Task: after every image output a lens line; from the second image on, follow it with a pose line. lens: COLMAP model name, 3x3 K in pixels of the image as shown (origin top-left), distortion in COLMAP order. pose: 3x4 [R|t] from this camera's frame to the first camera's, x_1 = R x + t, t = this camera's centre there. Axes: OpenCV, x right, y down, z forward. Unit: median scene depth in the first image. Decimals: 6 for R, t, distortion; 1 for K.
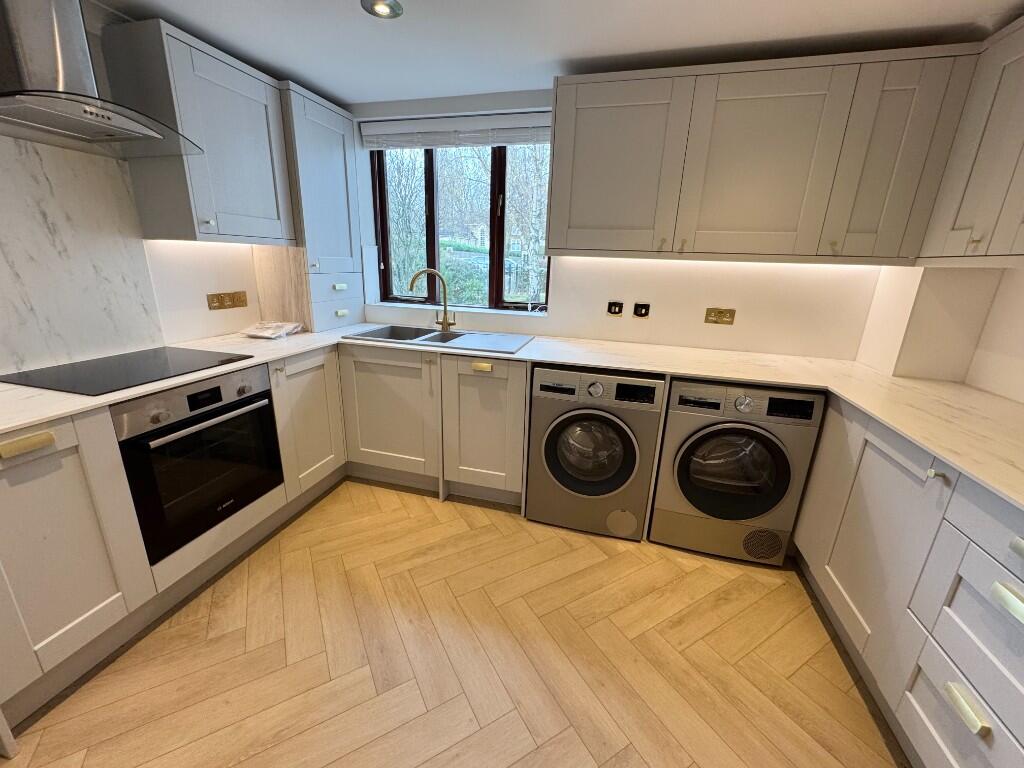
lens RADIAL K [[412.6, 0, 515.4], [0, 412.6, 383.9], [0, 0, 1]] dist [-0.002136, -0.000016]
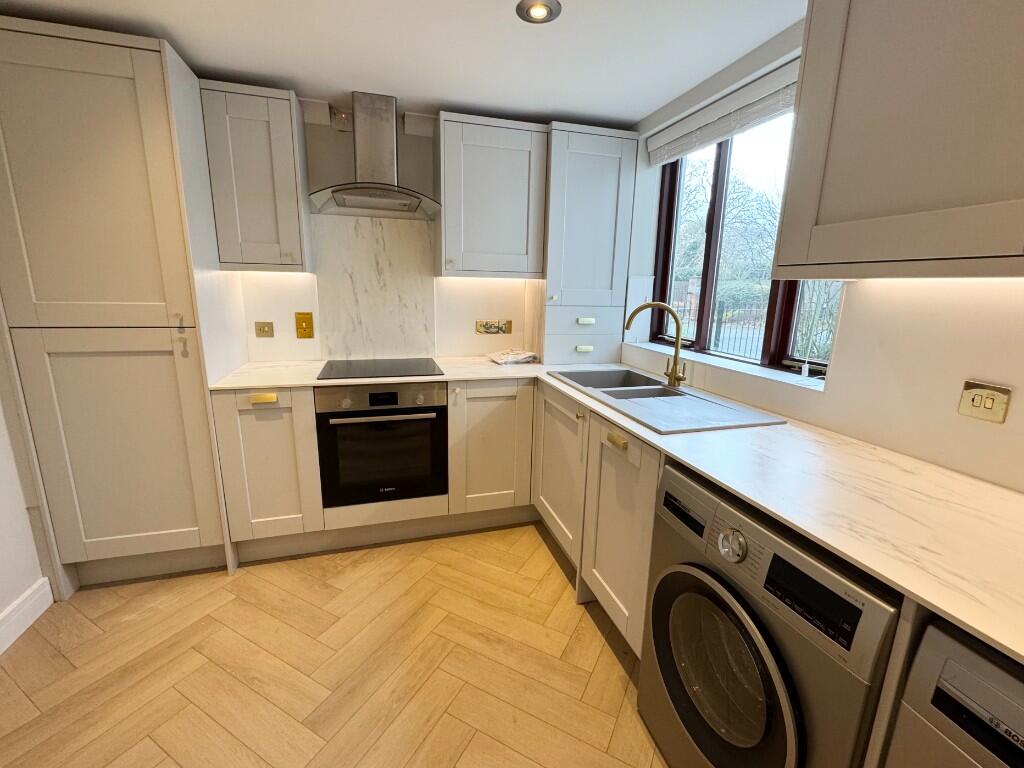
lens RADIAL K [[445.2, 0, 512.0], [0, 445.2, 384.0], [0, 0, 1]] dist [-0.002826, -0.000195]
pose [[0.518684, 0.161827, -0.839511, 0.456045], [-0.248197, 0.968138, 0.033275, -0.119876], [0.818147, 0.191105, 0.542323, 0.463648]]
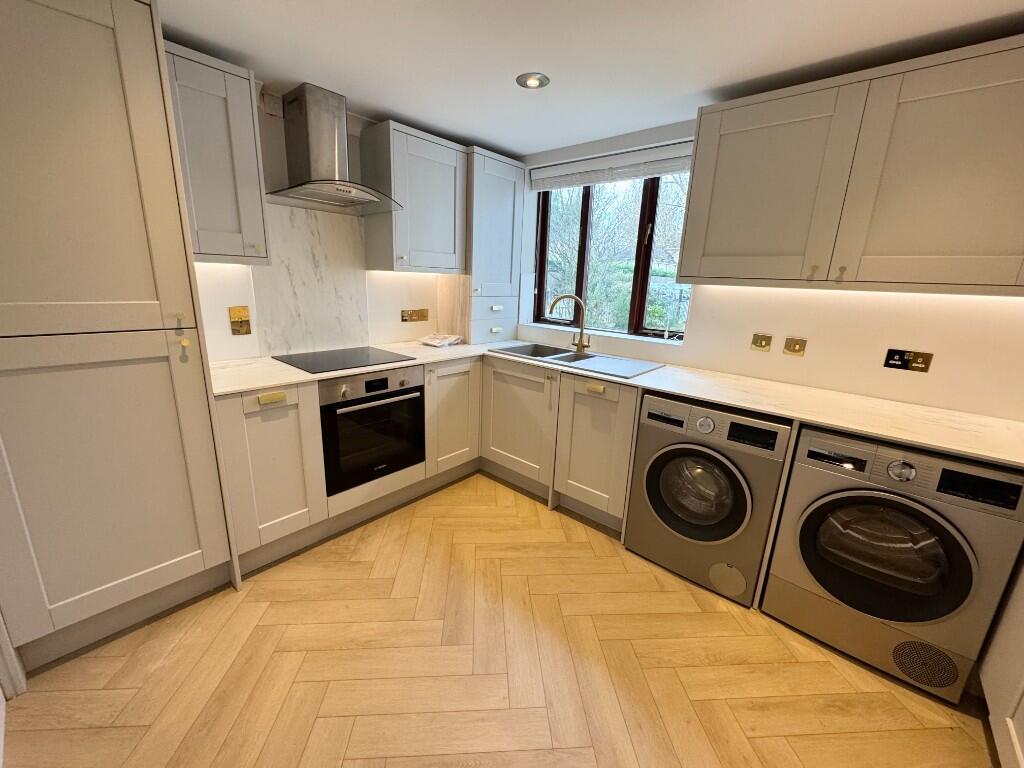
lens RADIAL K [[414.3, 0, 512.0], [0, 414.3, 384.0], [0, 0, 1]] dist [-0.001364, -0.000108]
pose [[0.896236, 0.111198, -0.429413, 0.190030], [-0.135299, 0.990466, -0.025901, 0.005020], [0.422439, 0.081312, 0.902737, -0.040079]]
